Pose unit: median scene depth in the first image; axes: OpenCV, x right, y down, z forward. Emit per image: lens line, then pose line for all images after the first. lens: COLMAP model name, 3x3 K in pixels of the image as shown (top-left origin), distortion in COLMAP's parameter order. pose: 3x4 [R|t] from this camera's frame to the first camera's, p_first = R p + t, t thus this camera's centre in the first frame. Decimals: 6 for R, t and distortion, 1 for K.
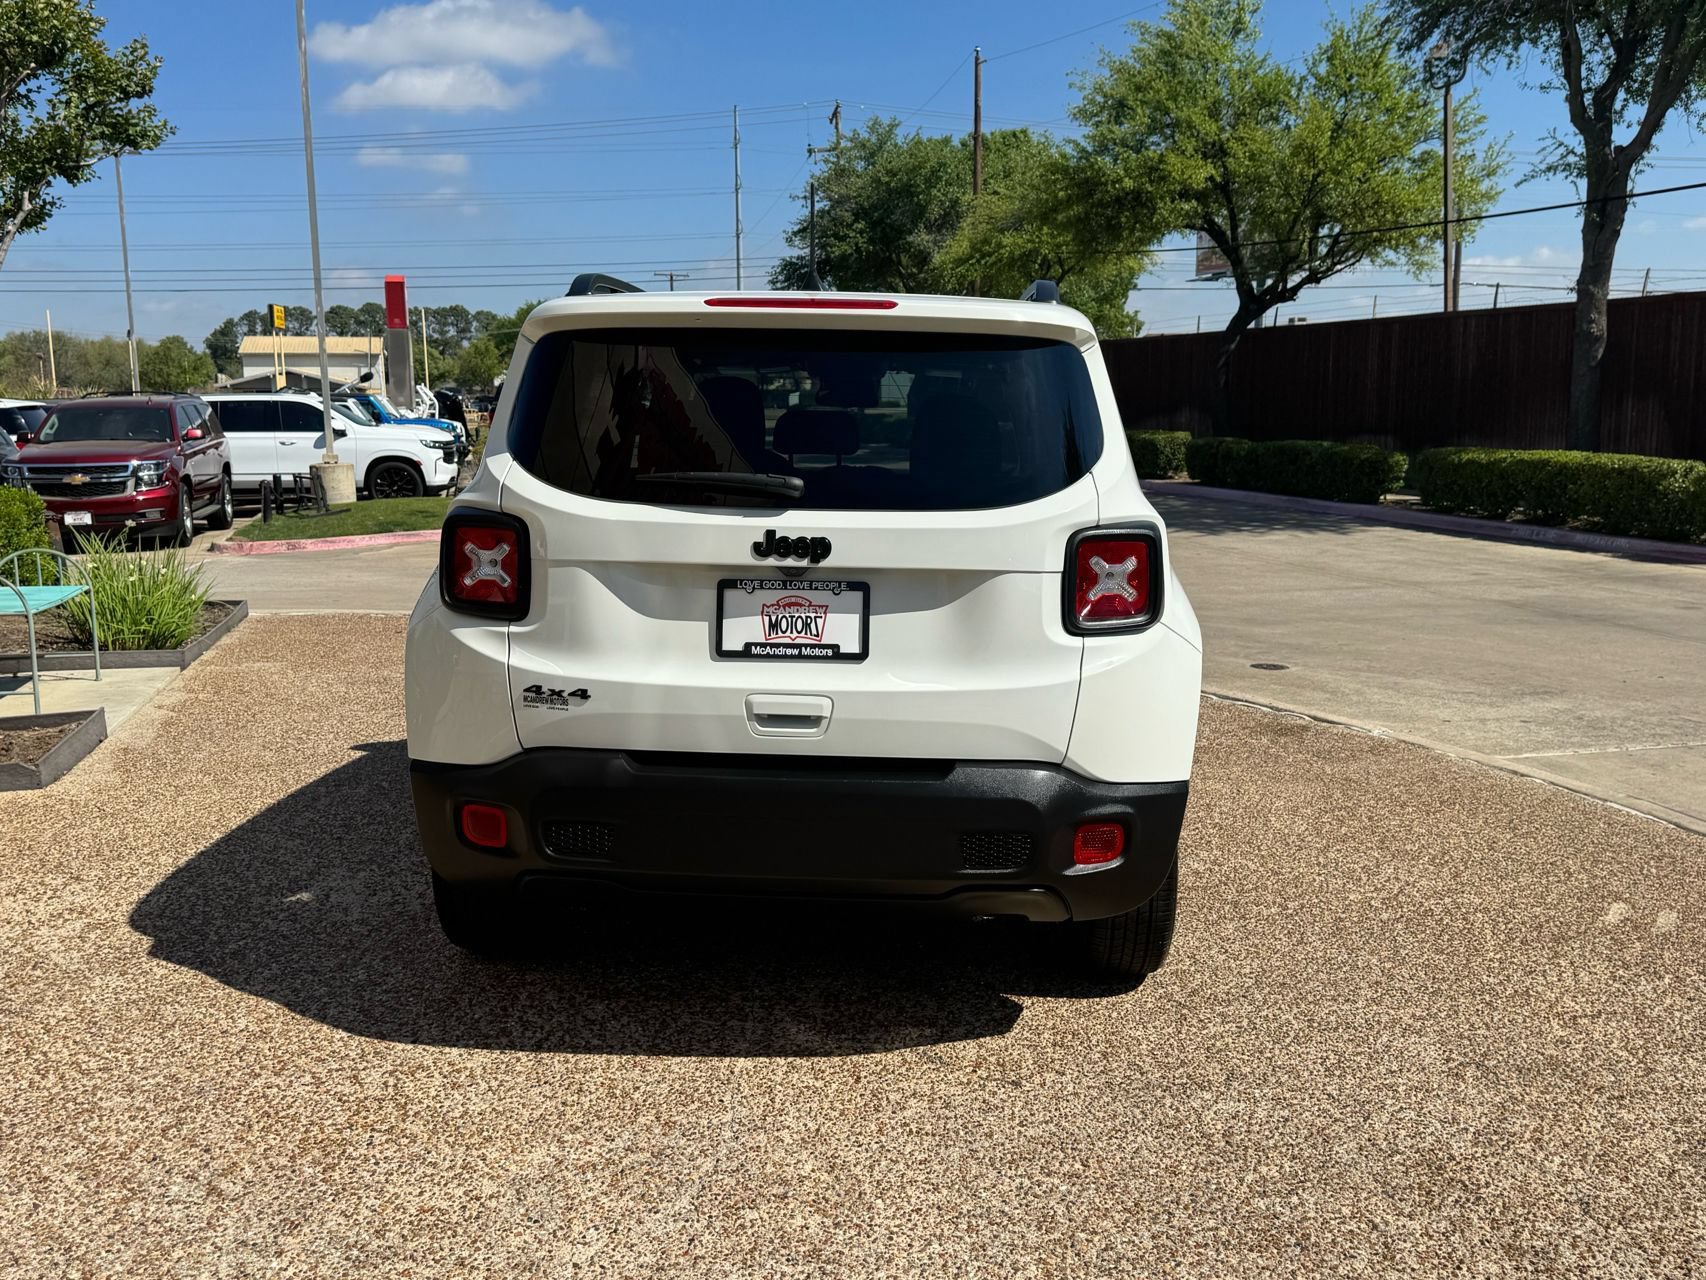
lens RADIAL K [[1451.4, 0, 848.1], [0, 1451.4, 632.4], [0, 0, 1]] dist [0.175051, -0.328837]
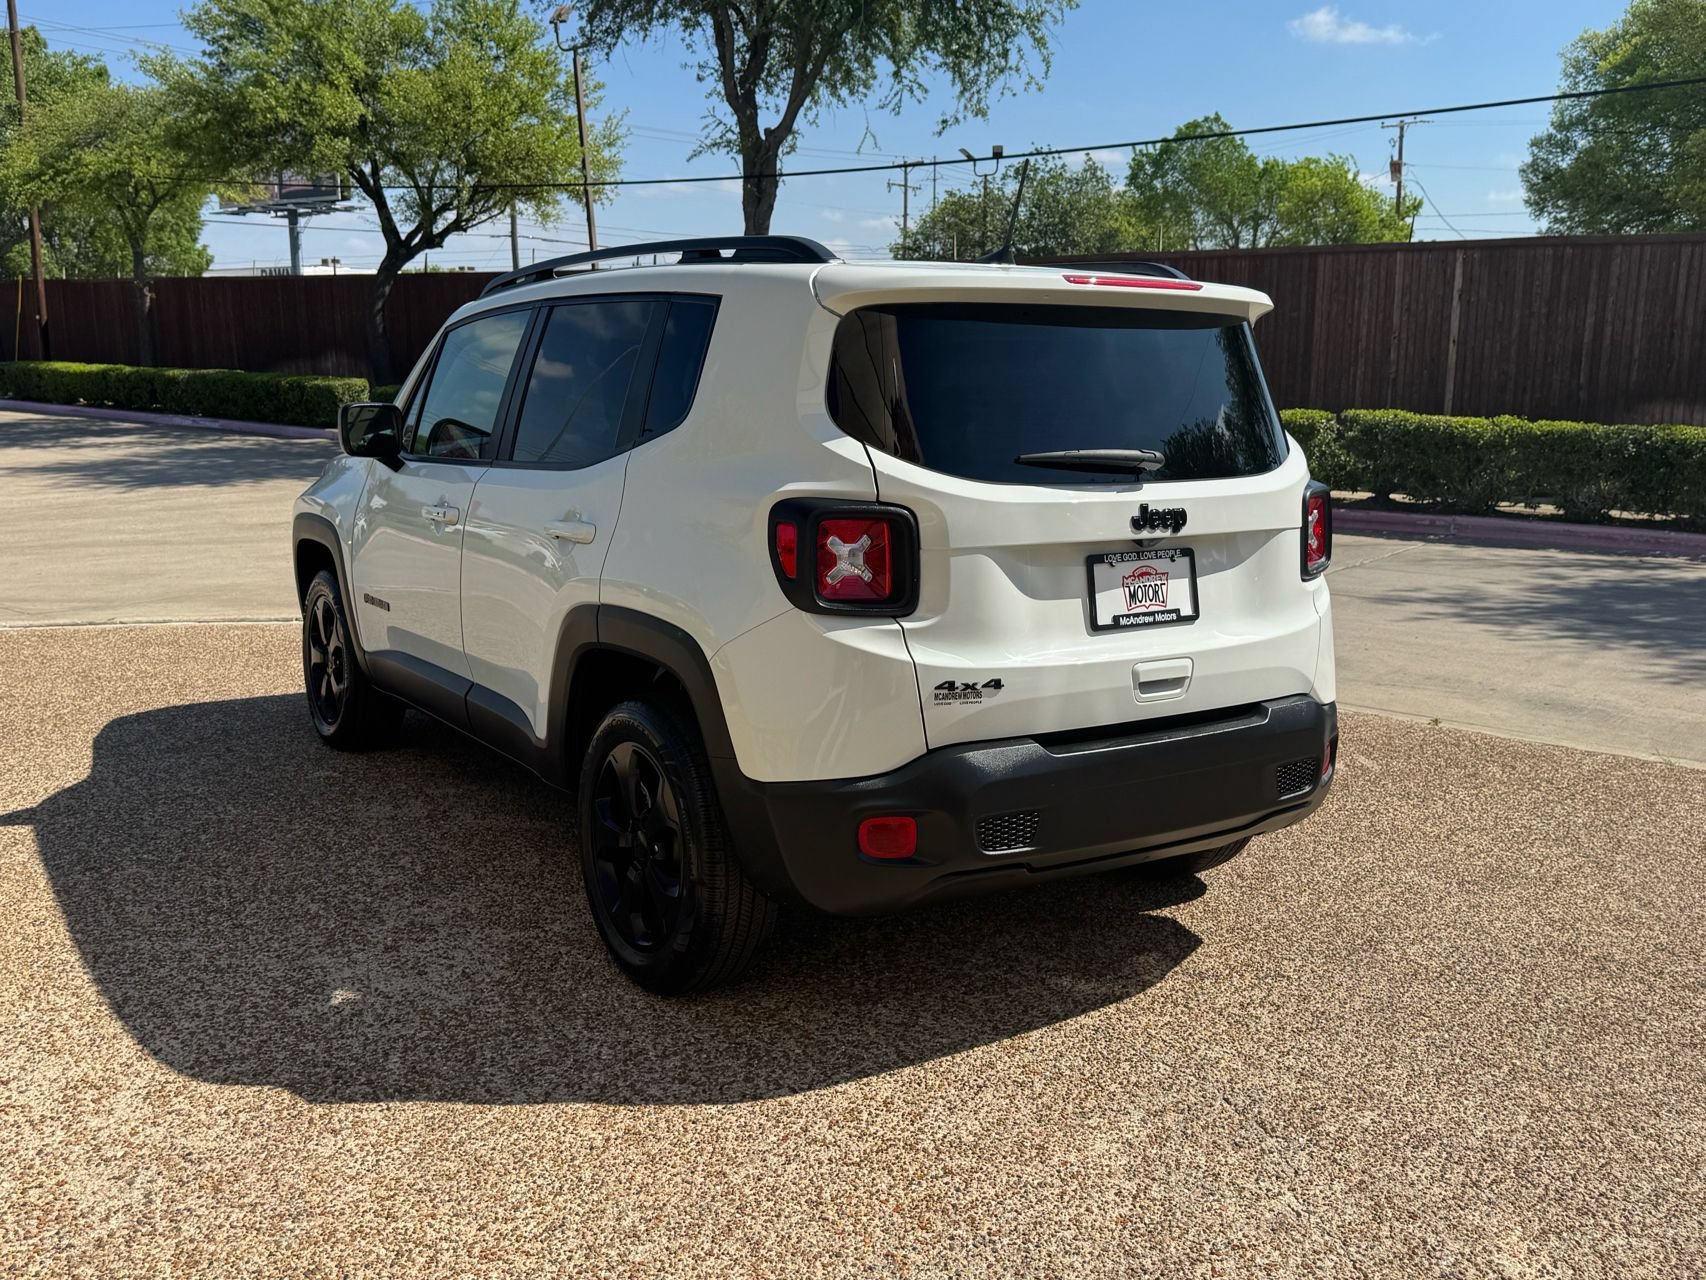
lens RADIAL K [[1452.6, 0, 855.4], [0, 1452.6, 634.3], [0, 0, 1]] dist [0.169013, -0.347623]
pose [[0.805019, -0.103352, 0.584177, -0.802666], [0.081067, 0.994635, 0.064256, -0.059118], [-0.587684, -0.004370, 0.809079, 0.266565]]
